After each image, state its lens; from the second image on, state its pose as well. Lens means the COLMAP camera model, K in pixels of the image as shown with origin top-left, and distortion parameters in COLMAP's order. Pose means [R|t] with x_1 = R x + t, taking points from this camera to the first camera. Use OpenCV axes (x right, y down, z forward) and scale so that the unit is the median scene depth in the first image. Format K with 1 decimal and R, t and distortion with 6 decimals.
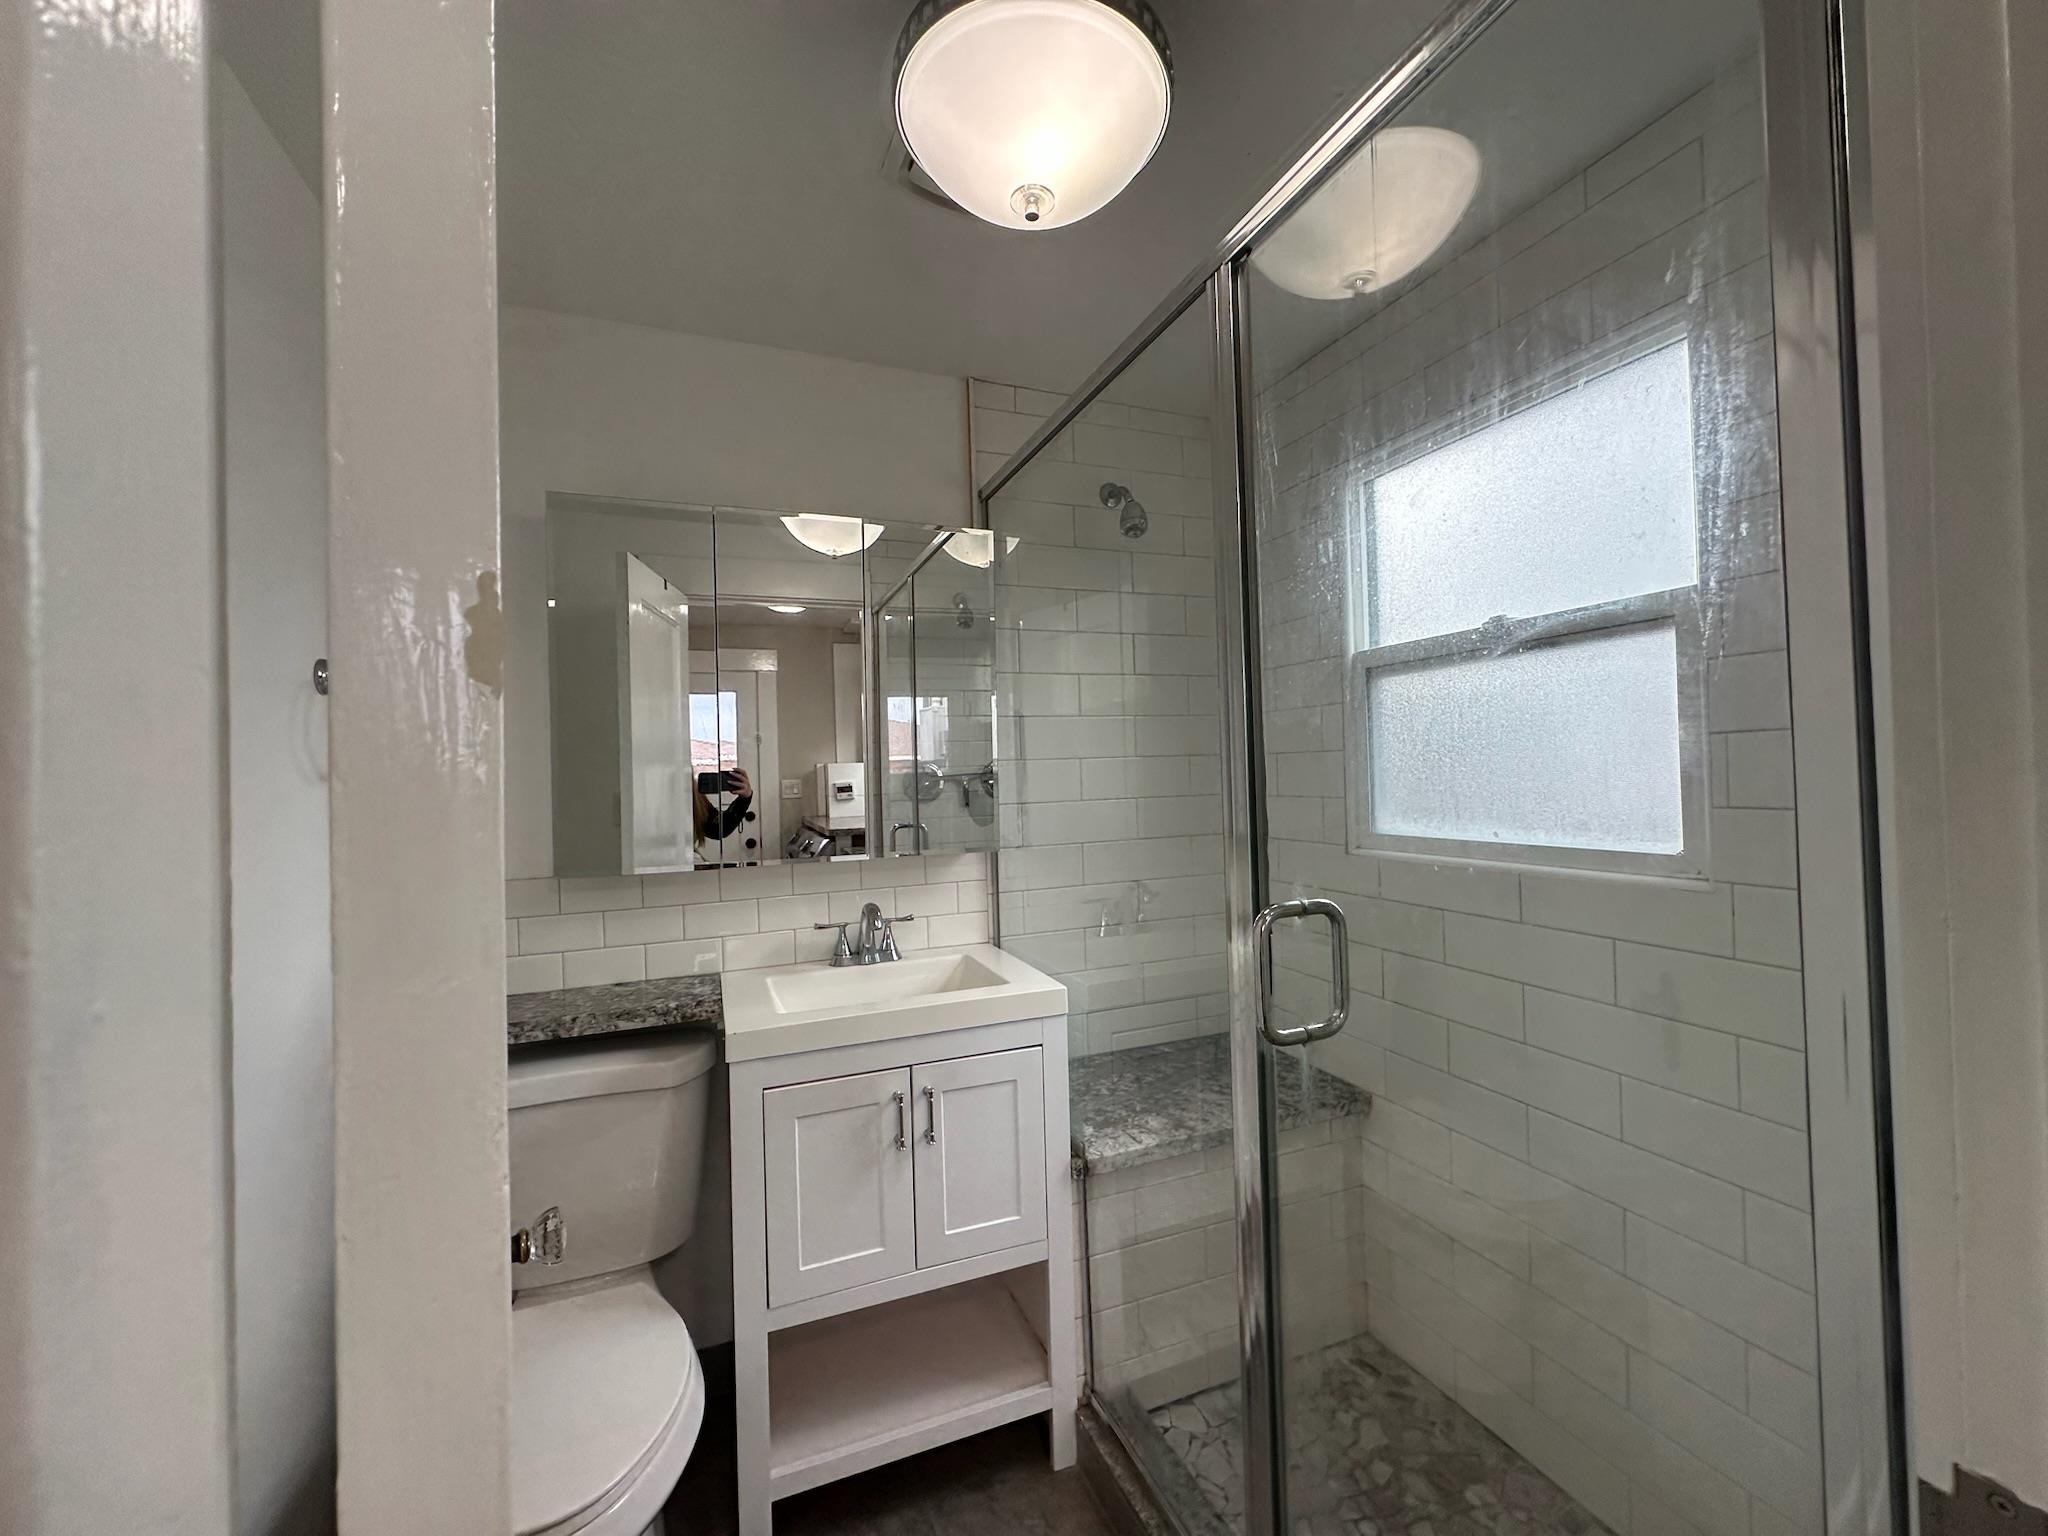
lens RADIAL K [[815.9, 0, 1023.8], [0, 815.9, 766.6], [0, 0, 1]] dist [-0.006245, 0.001385]
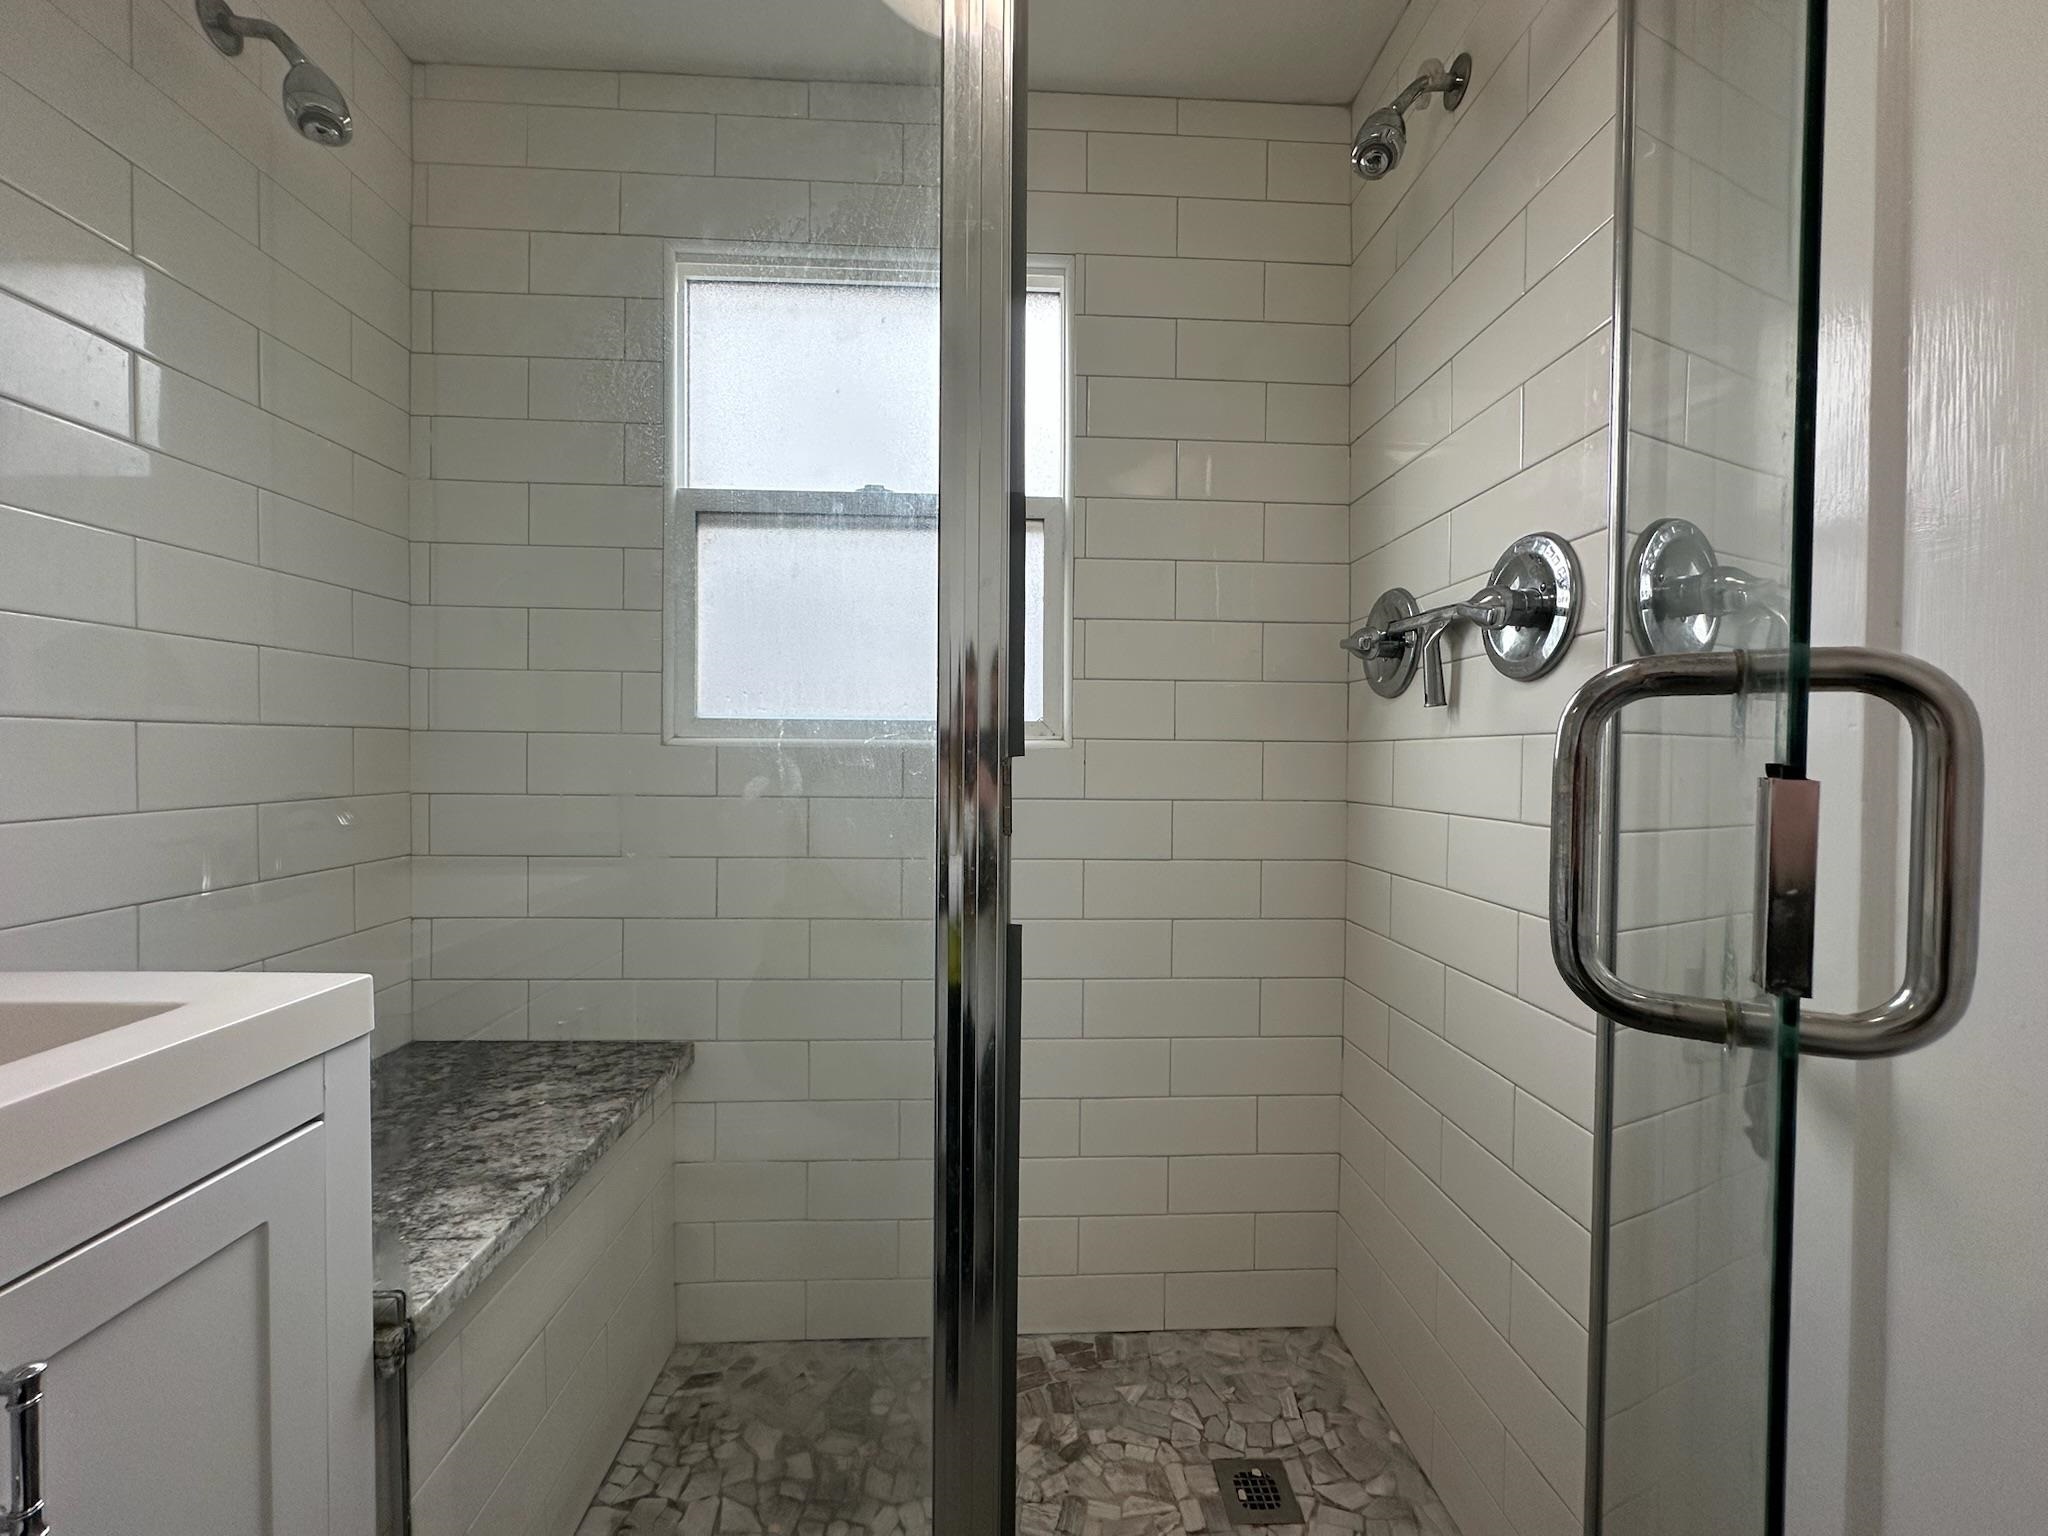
lens RADIAL K [[815.9, 0, 1024.3], [0, 815.9, 766.3], [0, 0, 1]] dist [-0.006245, 0.001385]
pose [[0.334243, 0.010240, 0.942431, -0.250527], [-0.024608, 0.999695, -0.002134, 0.139195], [-0.942166, -0.022478, 0.334393, 0.482533]]
